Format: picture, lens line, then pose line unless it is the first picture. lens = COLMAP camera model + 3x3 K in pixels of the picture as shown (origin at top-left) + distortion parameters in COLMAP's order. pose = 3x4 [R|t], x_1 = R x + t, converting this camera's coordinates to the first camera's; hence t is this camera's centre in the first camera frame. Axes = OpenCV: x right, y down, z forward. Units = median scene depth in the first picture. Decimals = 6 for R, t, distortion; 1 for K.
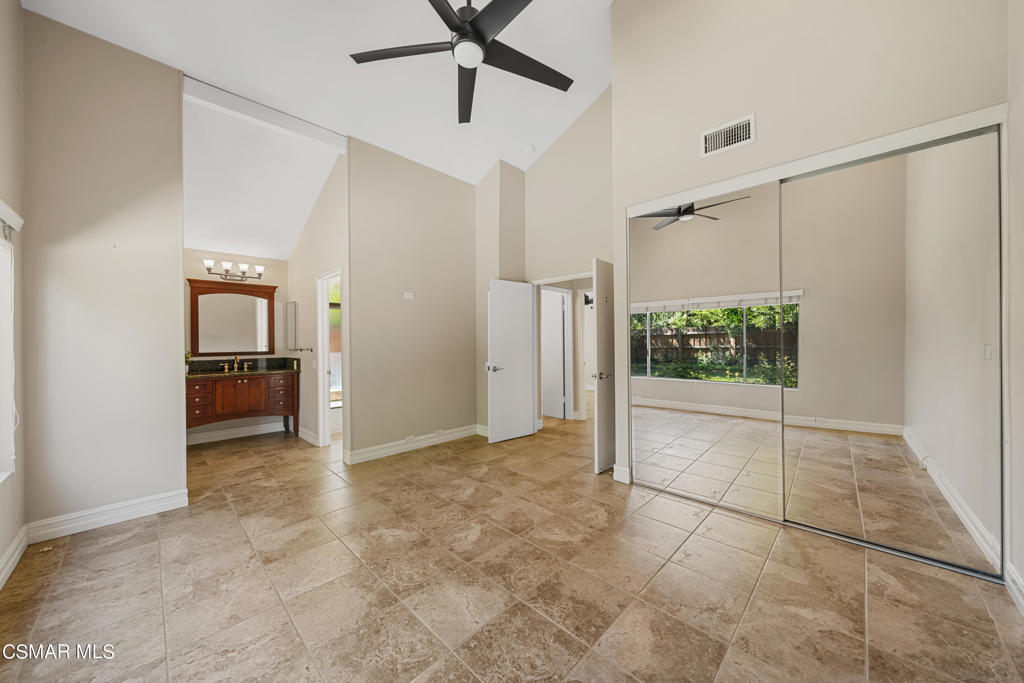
lens RADIAL K [[359.7, 0, 507.0], [0, 359.7, 341.8], [0, 0, 1]] dist [-0.003413, -0.000159]
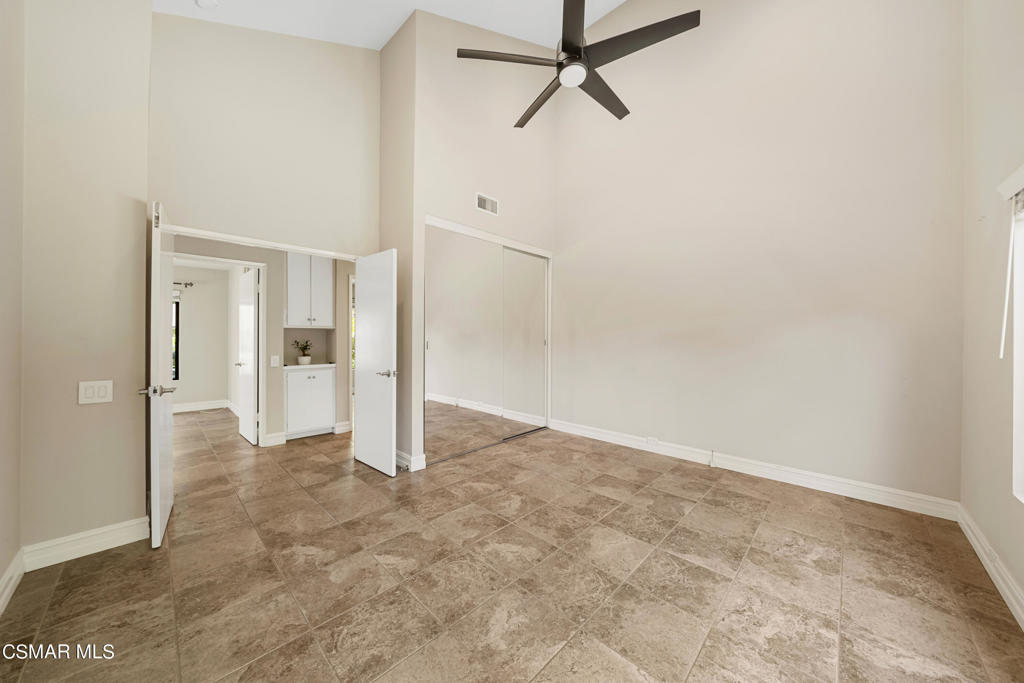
lens RADIAL K [[355.1, 0, 517.7], [0, 355.1, 332.4], [0, 0, 1]] dist [-0.004612, -0.000060]
pose [[-0.028921, 0.021940, 0.999341, -1.001663], [-0.004202, 0.999748, -0.022071, 0.010199], [-0.999573, -0.004838, -0.028822, 1.004076]]
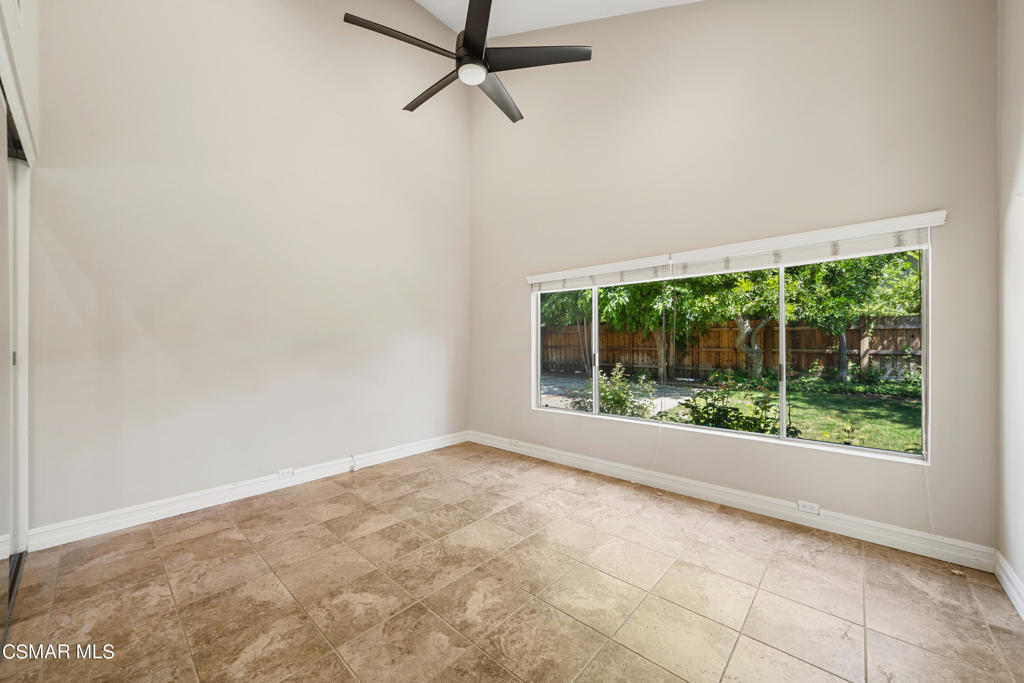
lens RADIAL K [[381.4, 0, 512.9], [0, 381.4, 343.9], [0, 0, 1]] dist [-0.000994, -0.000117]
pose [[-0.998459, 0.011508, -0.054286, -0.132425], [0.011304, 0.999928, 0.004068, -0.003568], [0.054329, 0.003448, -0.998517, 1.793551]]
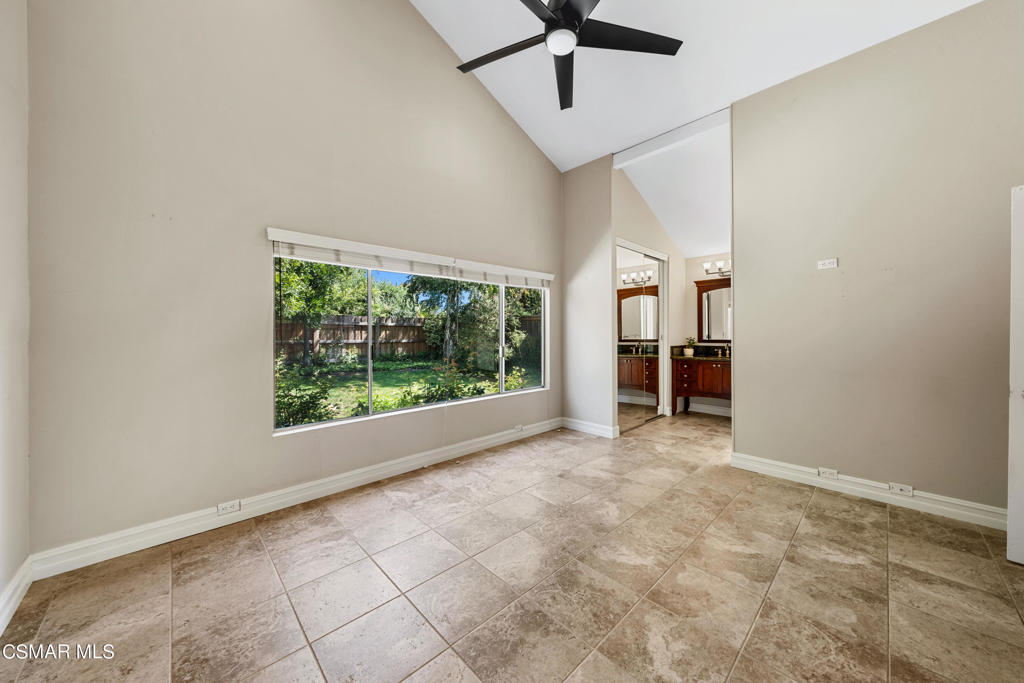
lens RADIAL K [[355.1, 0, 517.7], [0, 355.1, 332.4], [0, 0, 1]] dist [-0.004612, -0.000060]
pose [[-0.017727, 0.005496, -0.999828, 0.742691], [0.002743, 0.999981, 0.005448, -0.004588], [0.999839, -0.002646, -0.017742, 0.750838]]
